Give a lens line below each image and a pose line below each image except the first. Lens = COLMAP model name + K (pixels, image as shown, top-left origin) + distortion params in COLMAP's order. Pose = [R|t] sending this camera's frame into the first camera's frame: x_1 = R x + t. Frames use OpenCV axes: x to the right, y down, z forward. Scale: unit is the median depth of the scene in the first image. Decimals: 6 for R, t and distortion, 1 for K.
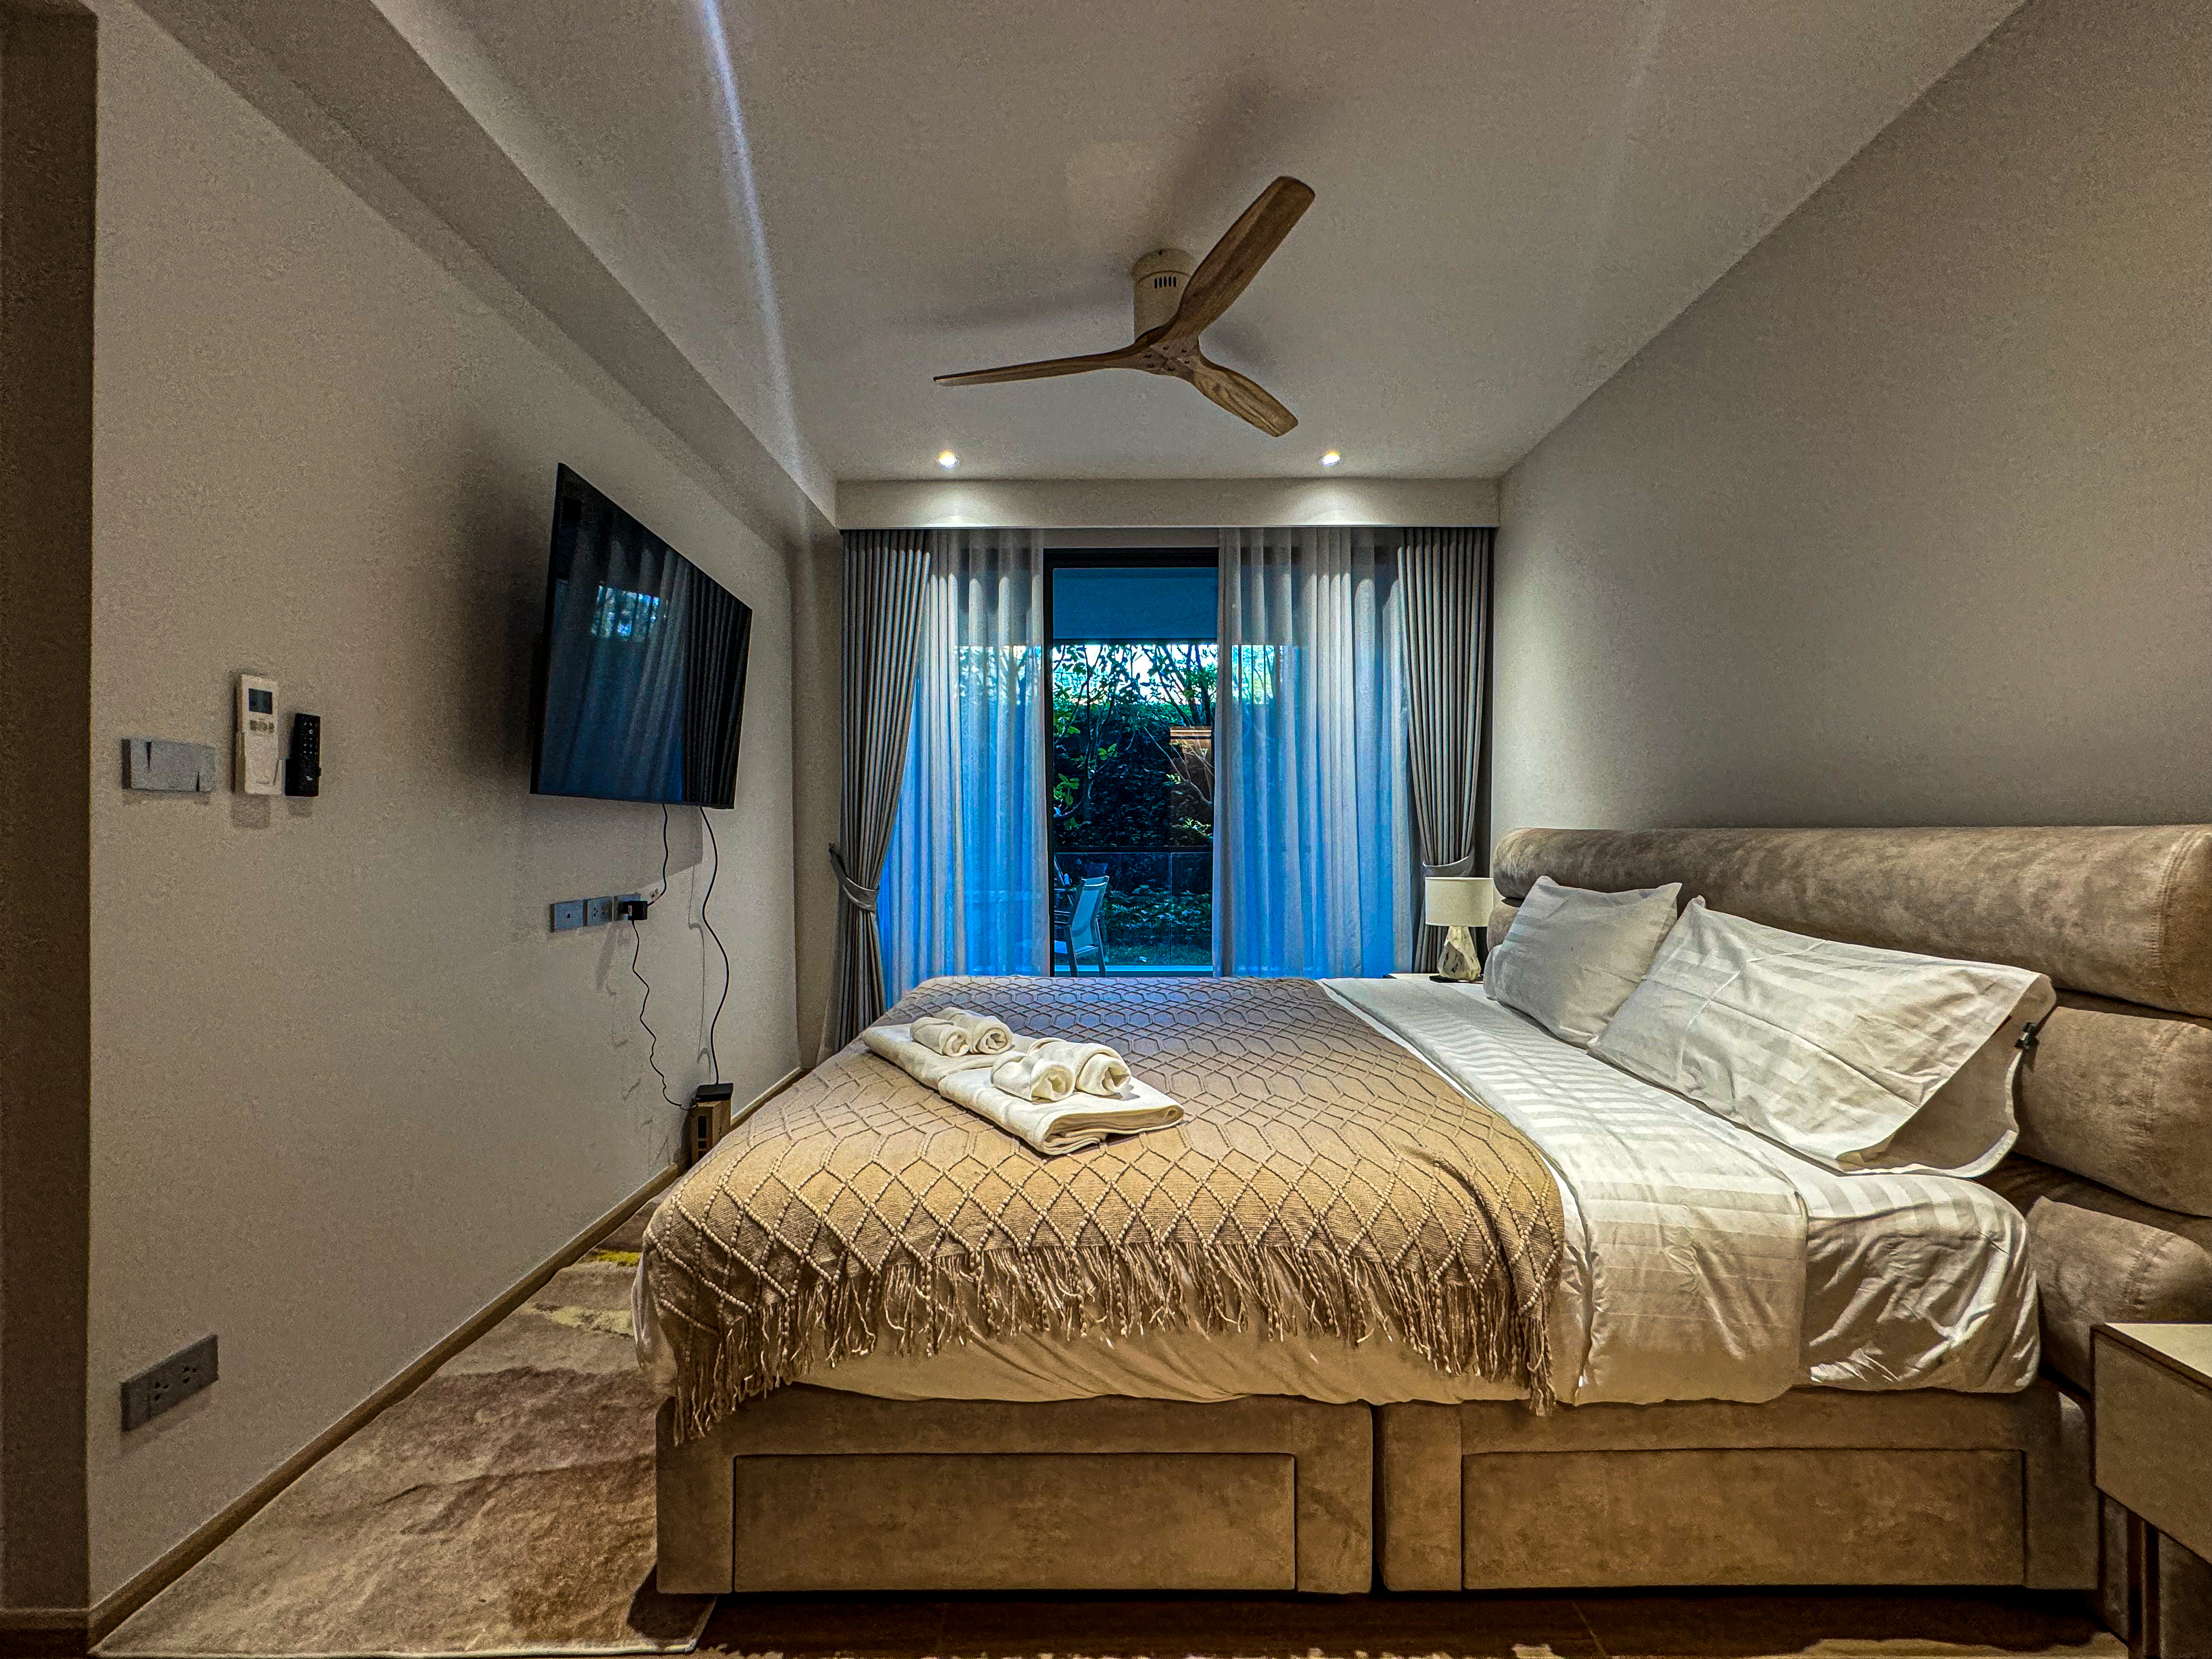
lens RADIAL K [[883.7, 0, 1107.1], [0, 883.7, 831.1], [0, 0, 1]] dist [-0.003011, 0.000713]
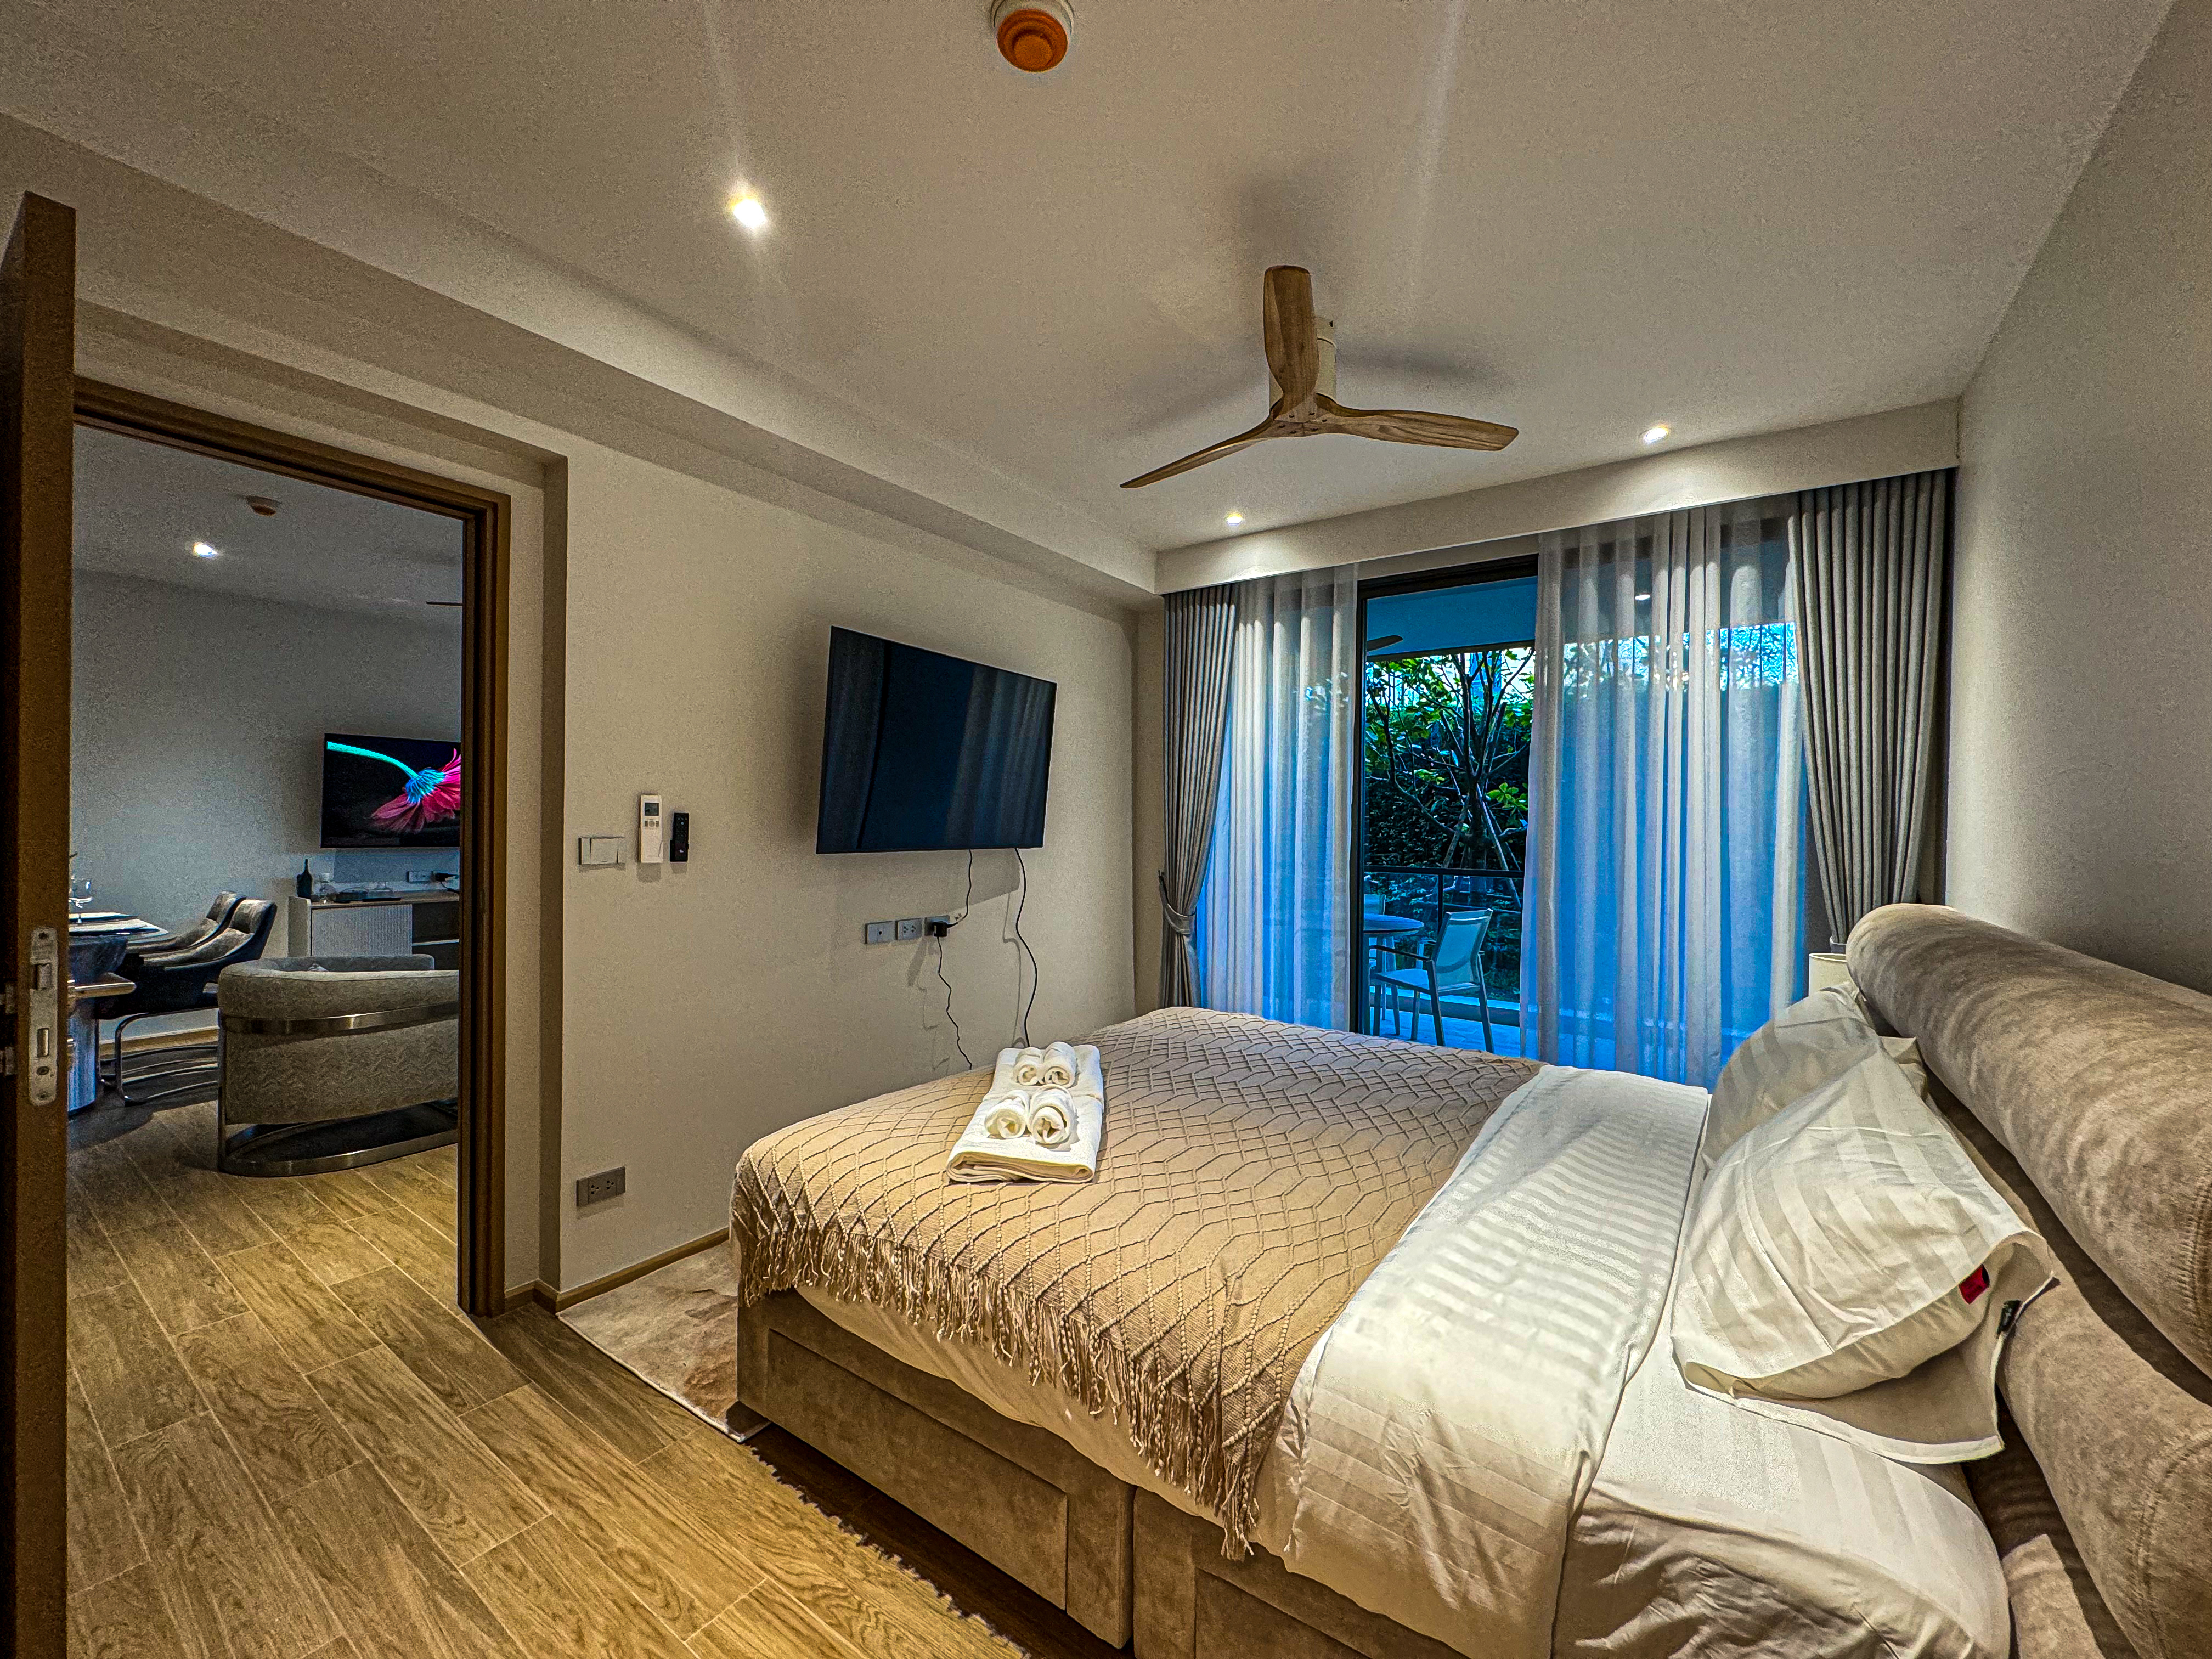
lens RADIAL K [[883.7, 0, 1101.2], [0, 883.7, 835.4], [0, 0, 1]] dist [-0.003011, 0.000713]
pose [[0.820970, 0.020039, -0.570620, 0.704649], [-0.014207, 0.999791, 0.014671, -0.125351], [0.570795, -0.003938, 0.821083, 0.078001]]
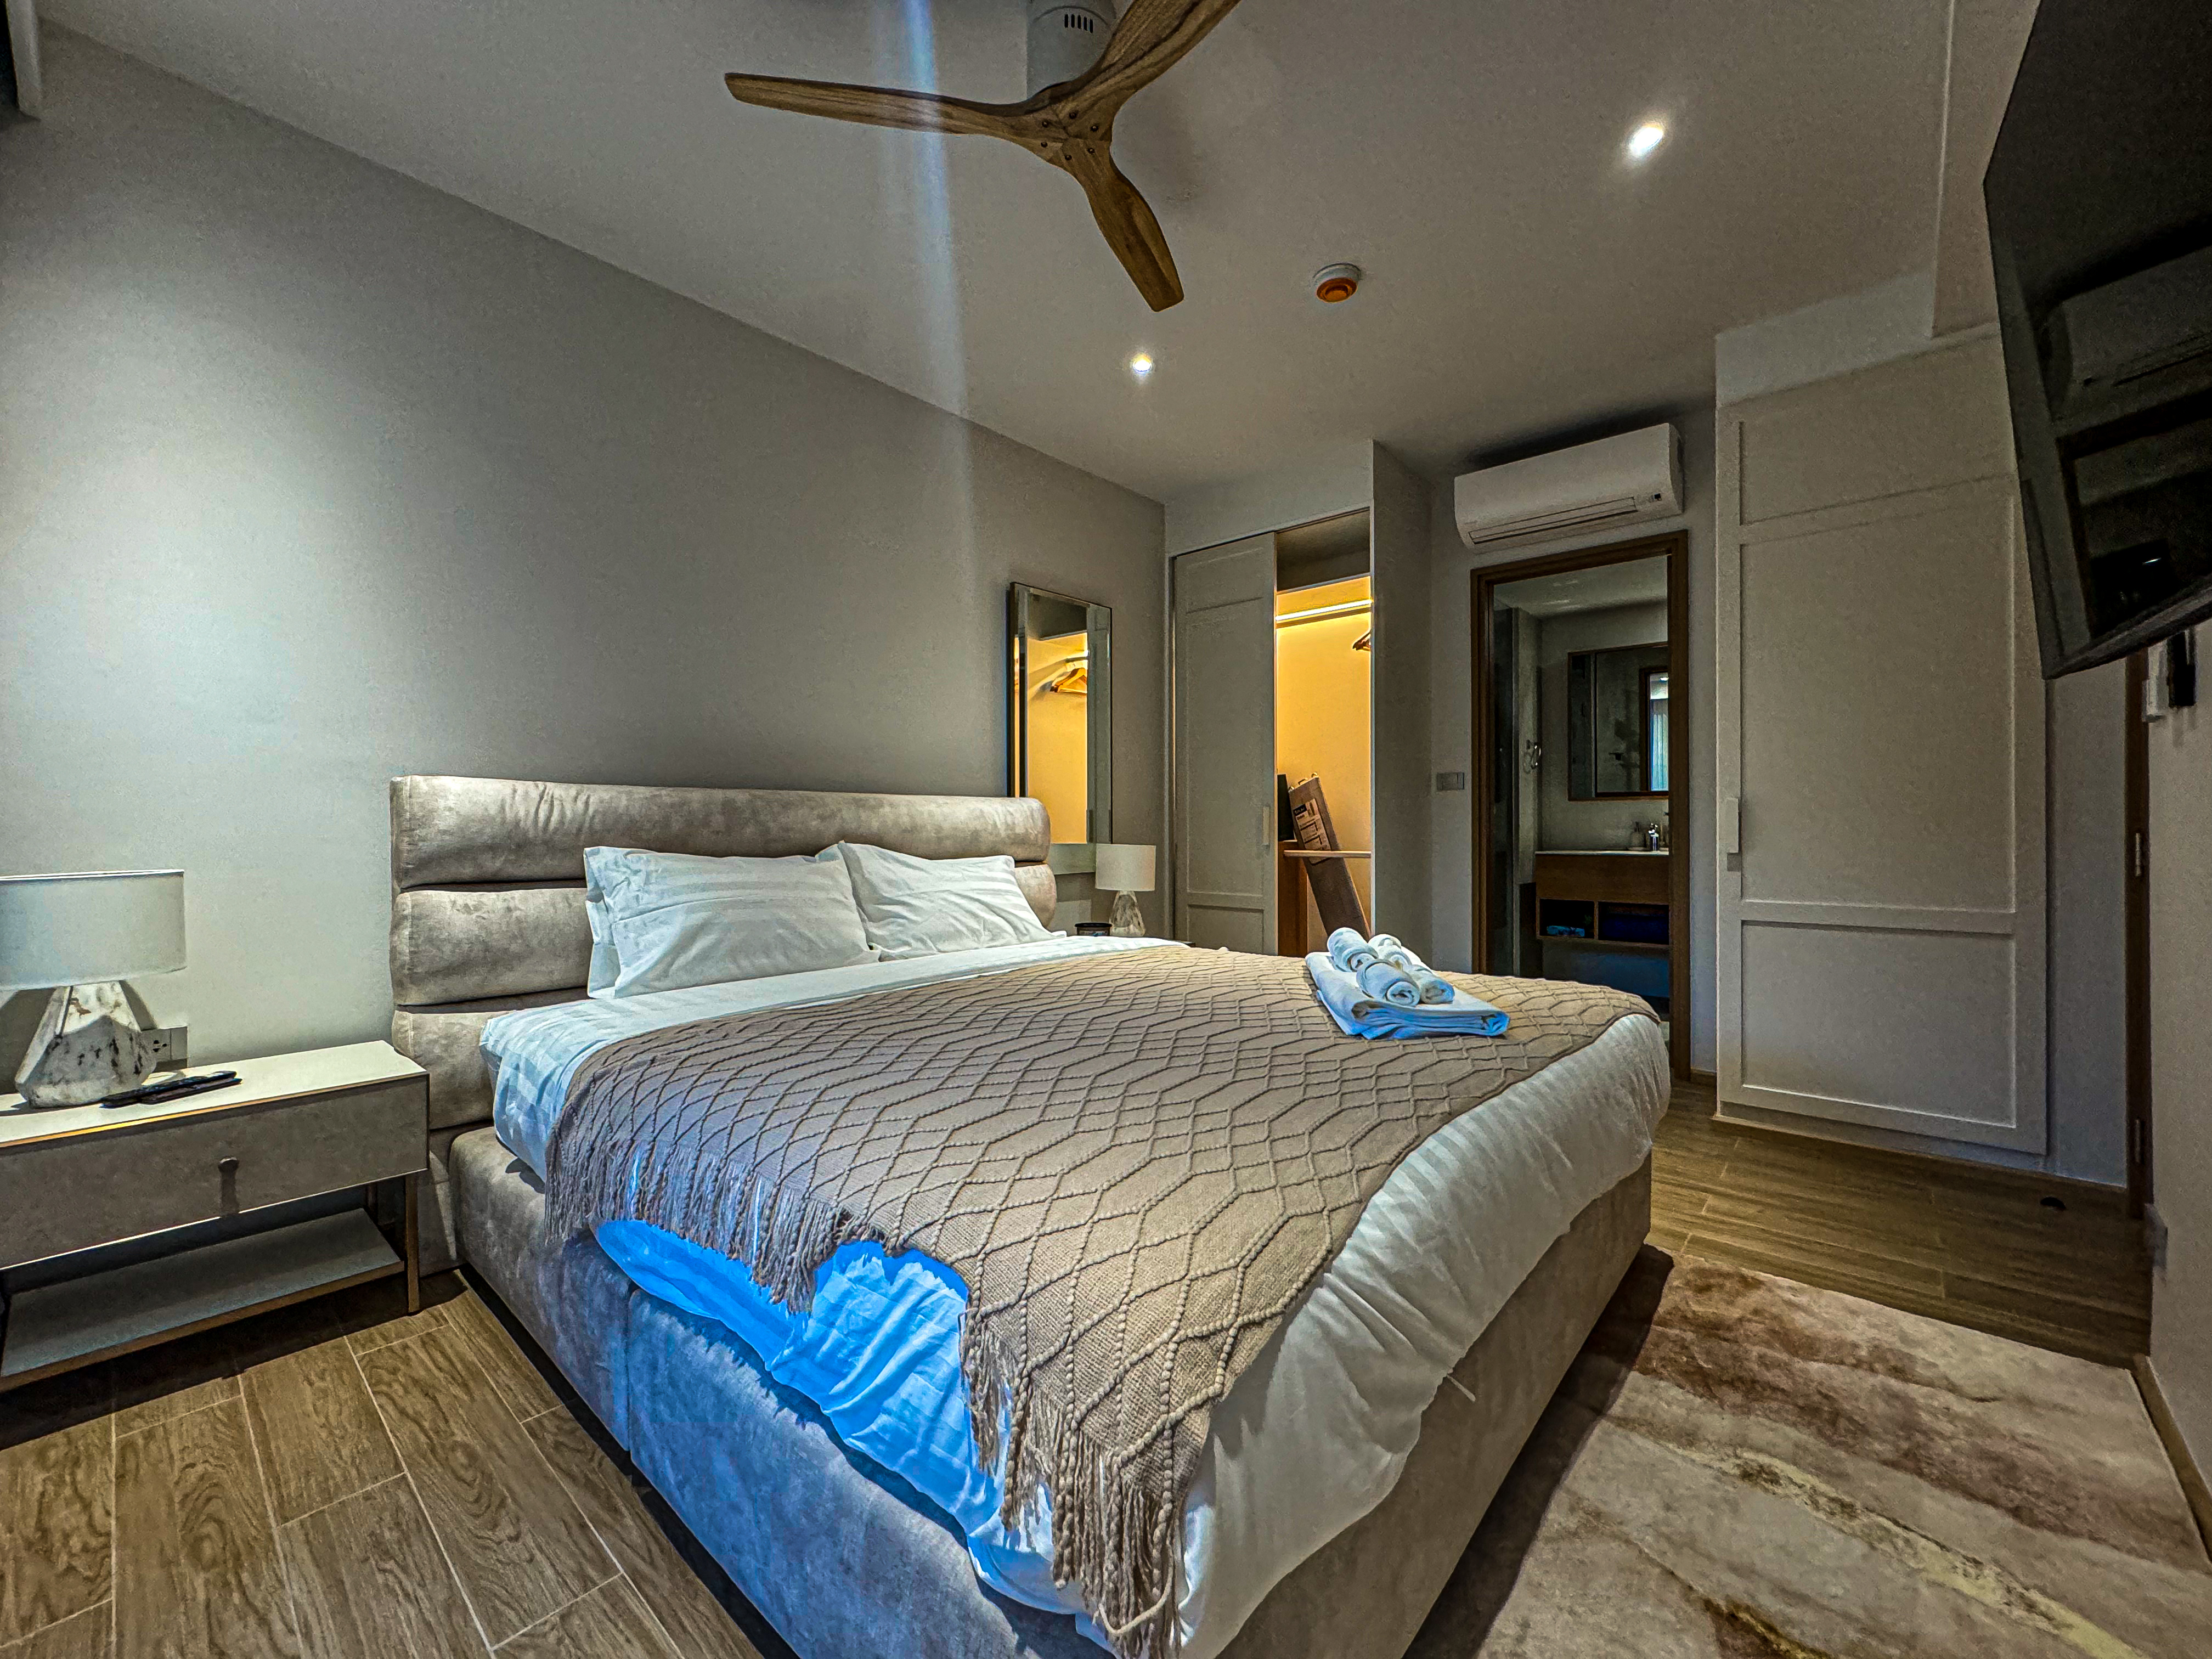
lens RADIAL K [[883.7, 0, 1101.0], [0, 883.7, 828.8], [0, 0, 1]] dist [-0.003011, 0.000713]
pose [[-0.742726, 0.000504, 0.669596, -0.689615], [0.001210, 0.999999, 0.000590, 0.074190], [-0.669595, 0.001248, -0.742726, 2.374704]]
